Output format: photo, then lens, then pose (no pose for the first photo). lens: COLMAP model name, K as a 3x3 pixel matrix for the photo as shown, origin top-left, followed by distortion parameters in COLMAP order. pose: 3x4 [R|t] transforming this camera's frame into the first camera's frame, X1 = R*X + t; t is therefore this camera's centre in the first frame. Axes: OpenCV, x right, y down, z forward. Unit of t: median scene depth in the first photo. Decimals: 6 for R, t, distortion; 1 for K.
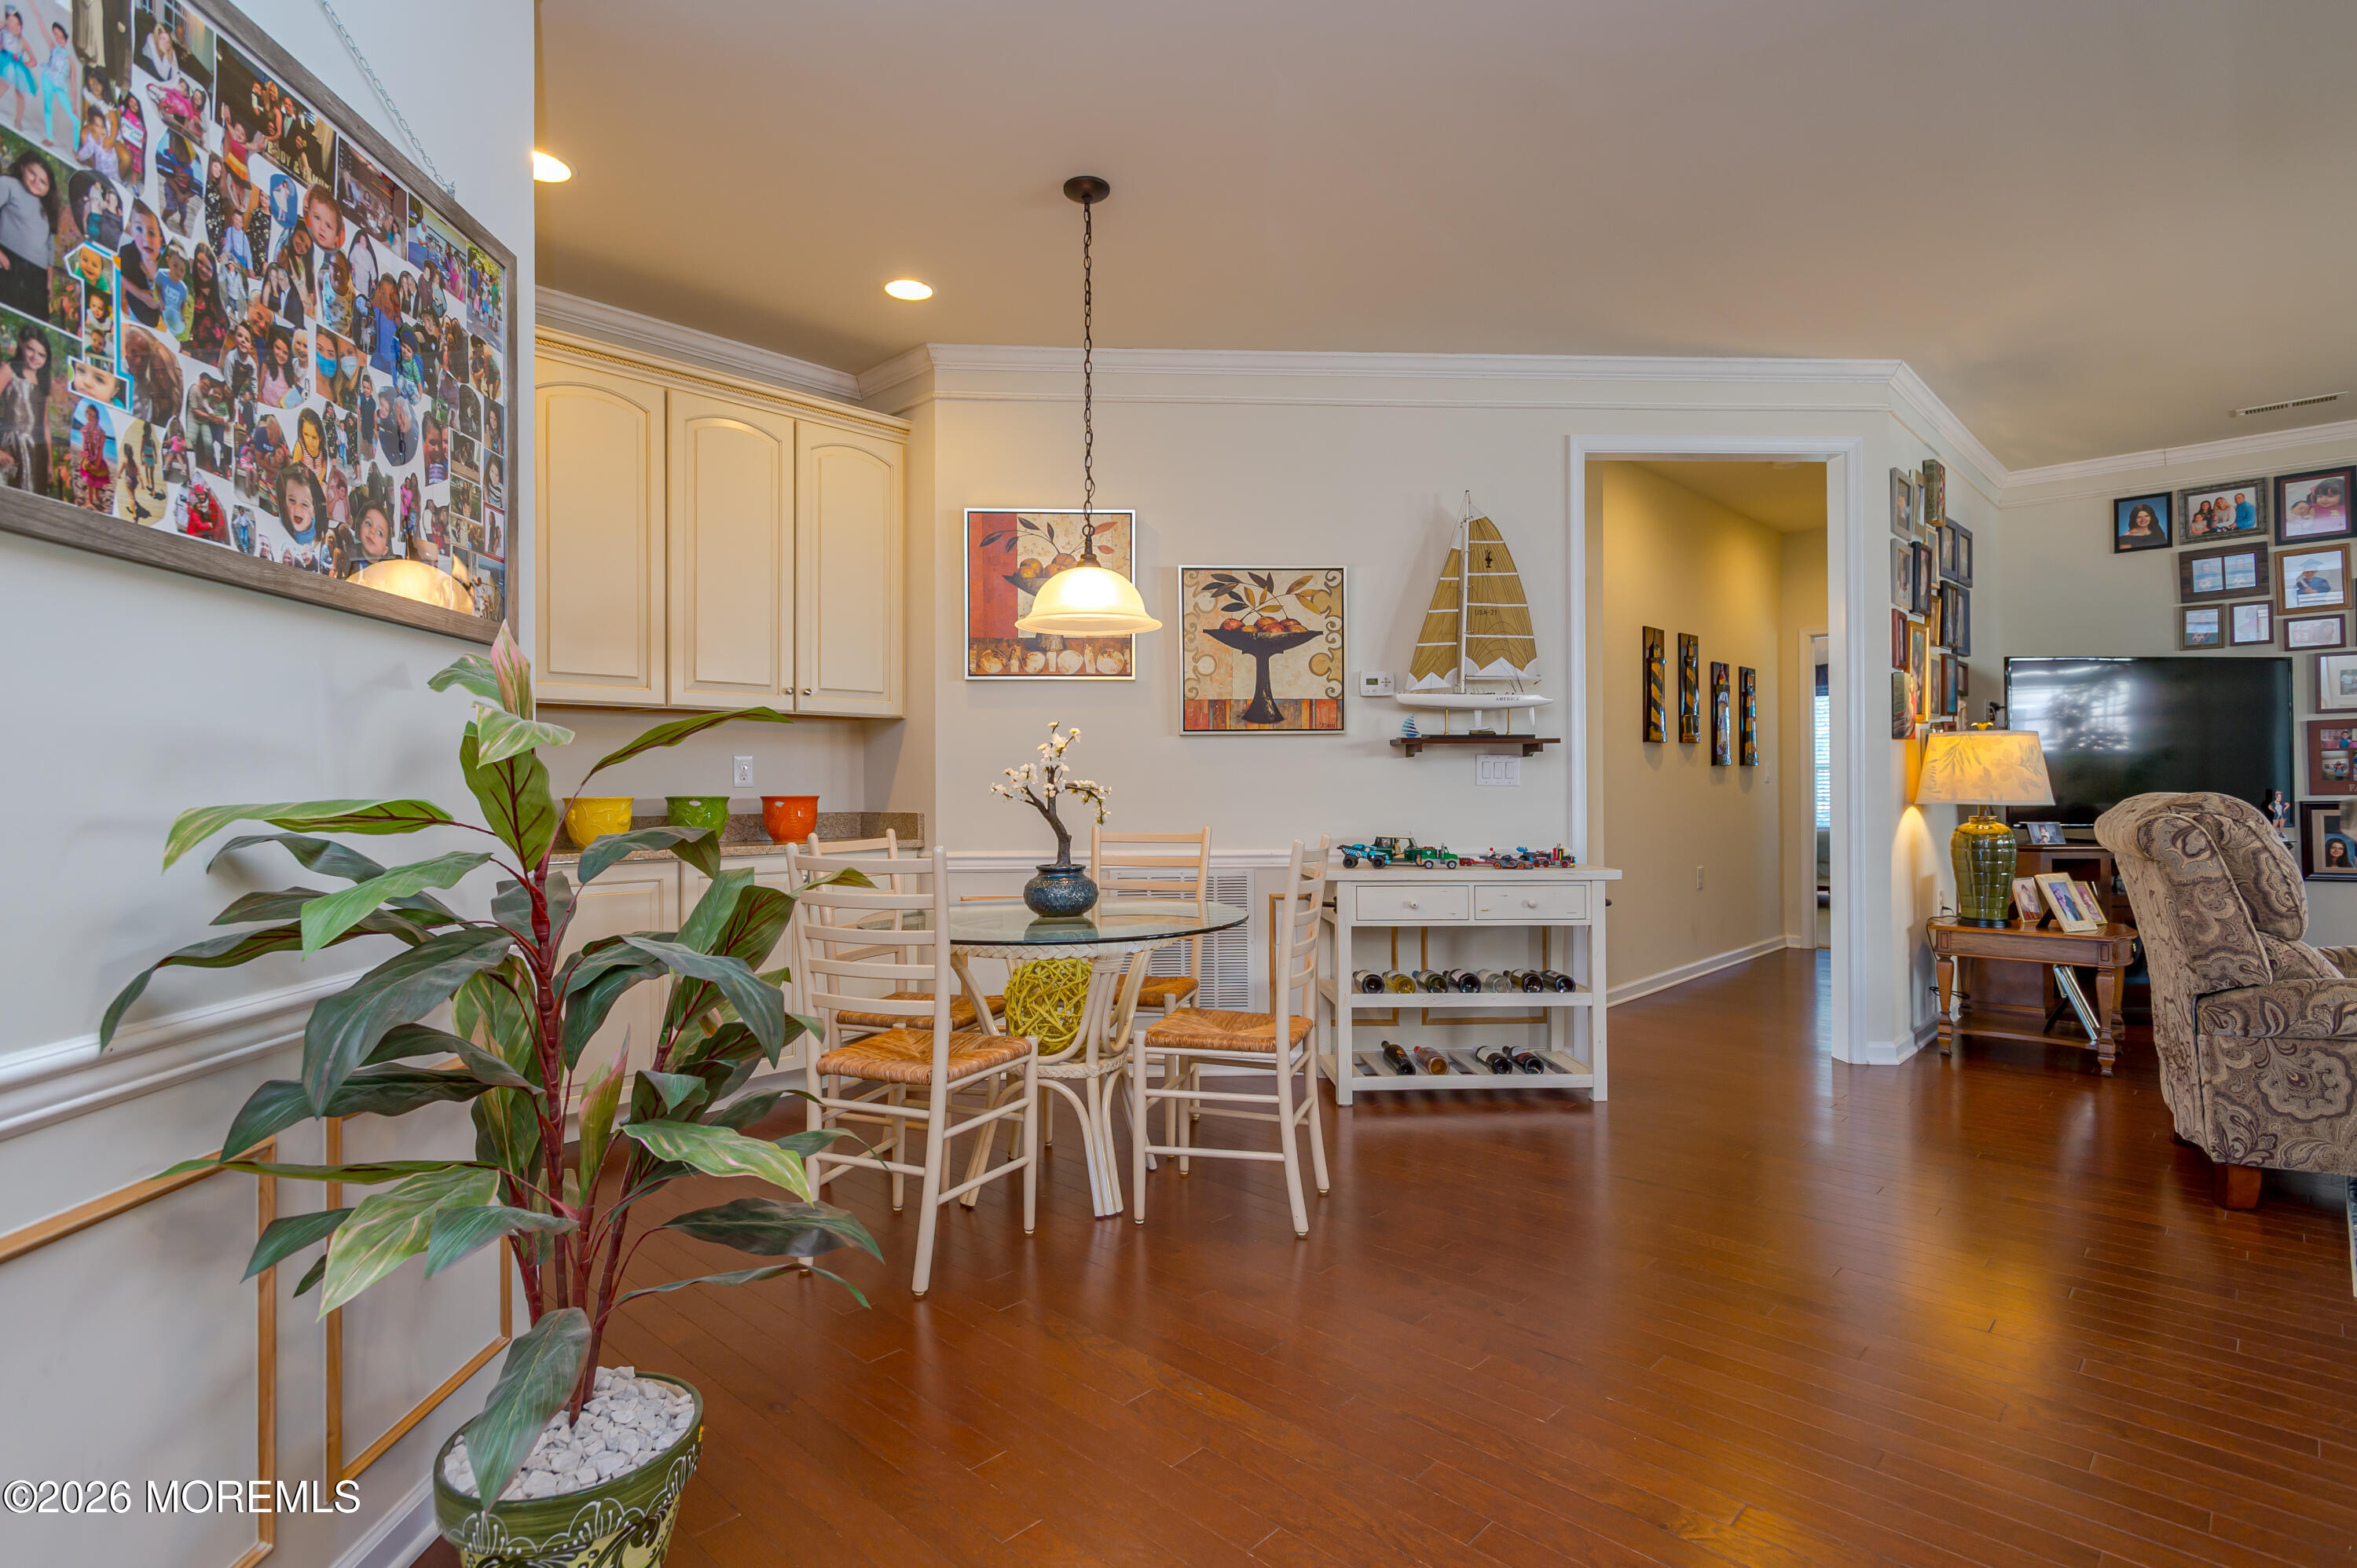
lens RADIAL K [[1174.5, 0, 1171.6], [0, 1174.5, 774.3], [0, 0, 1]] dist [-0.000165, -0.000909]
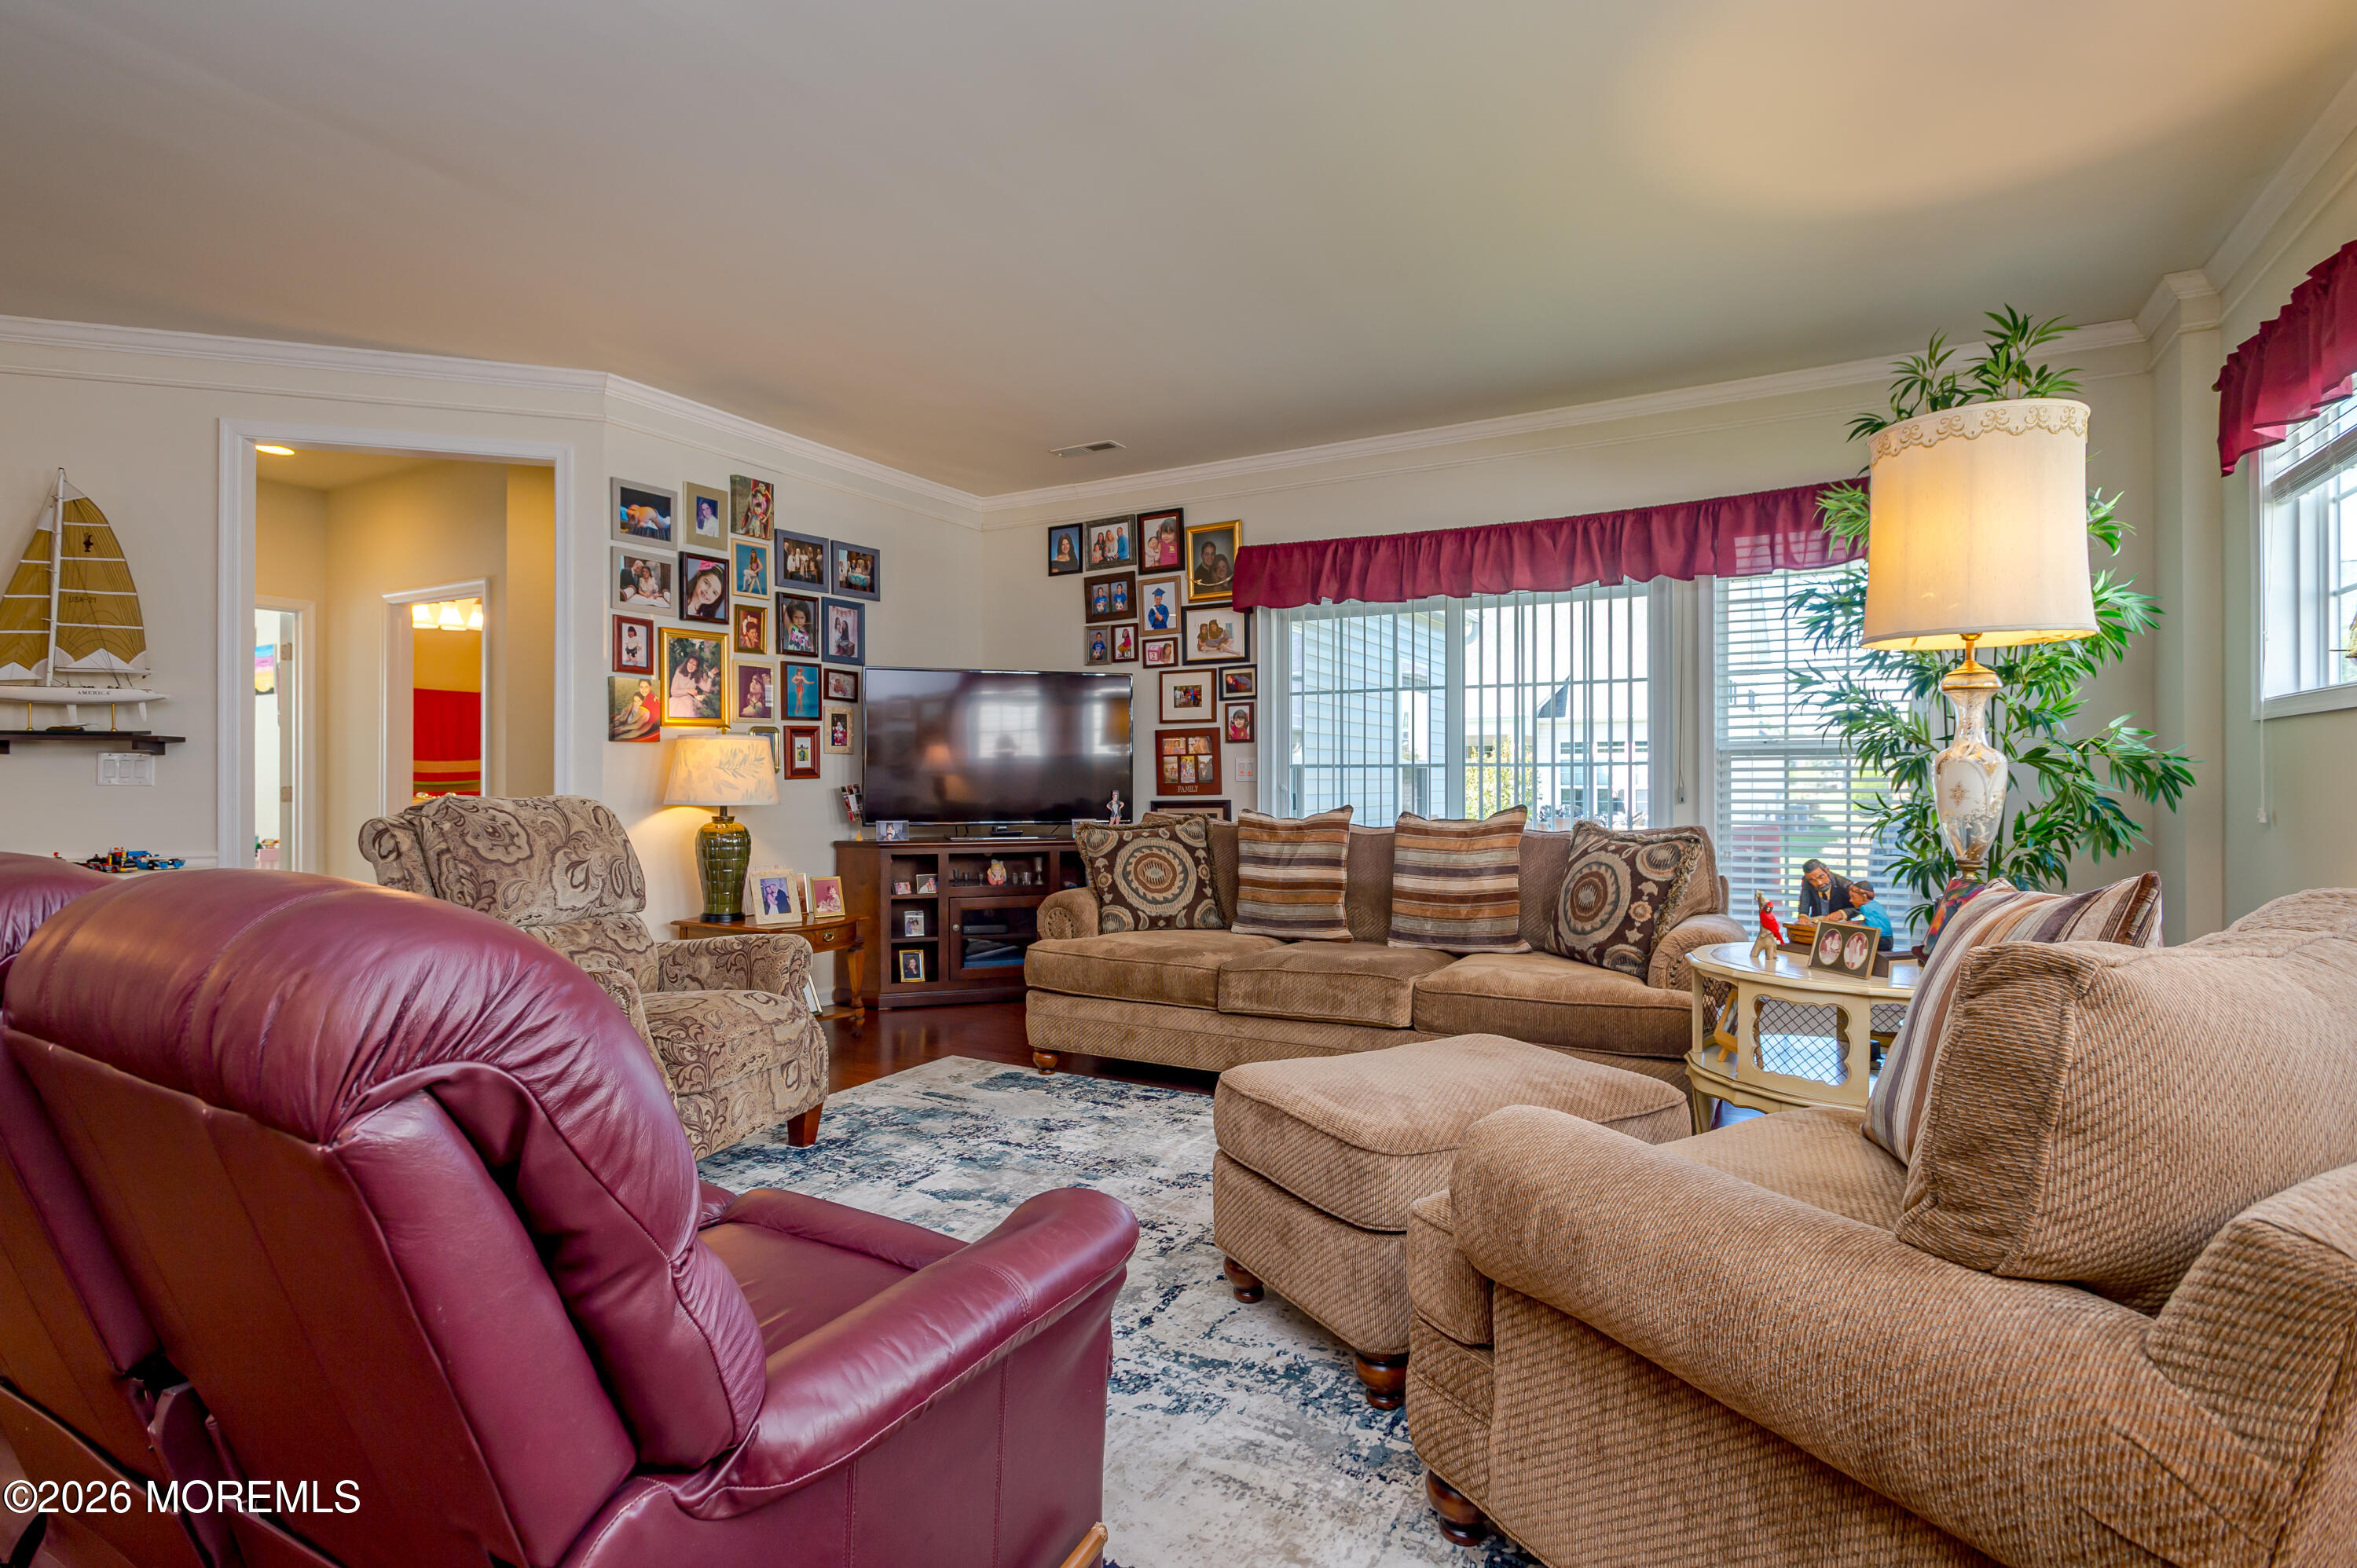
lens RADIAL K [[1140.7, 0, 1175.7], [0, 1140.7, 776.6], [0, 0, 1]] dist [0.012058, -0.009701]
pose [[0.969051, 0.005069, 0.246808, 0.853663], [-0.005996, 0.999978, 0.003004, -0.004953], [-0.246787, -0.004391, 0.969060, -0.092858]]
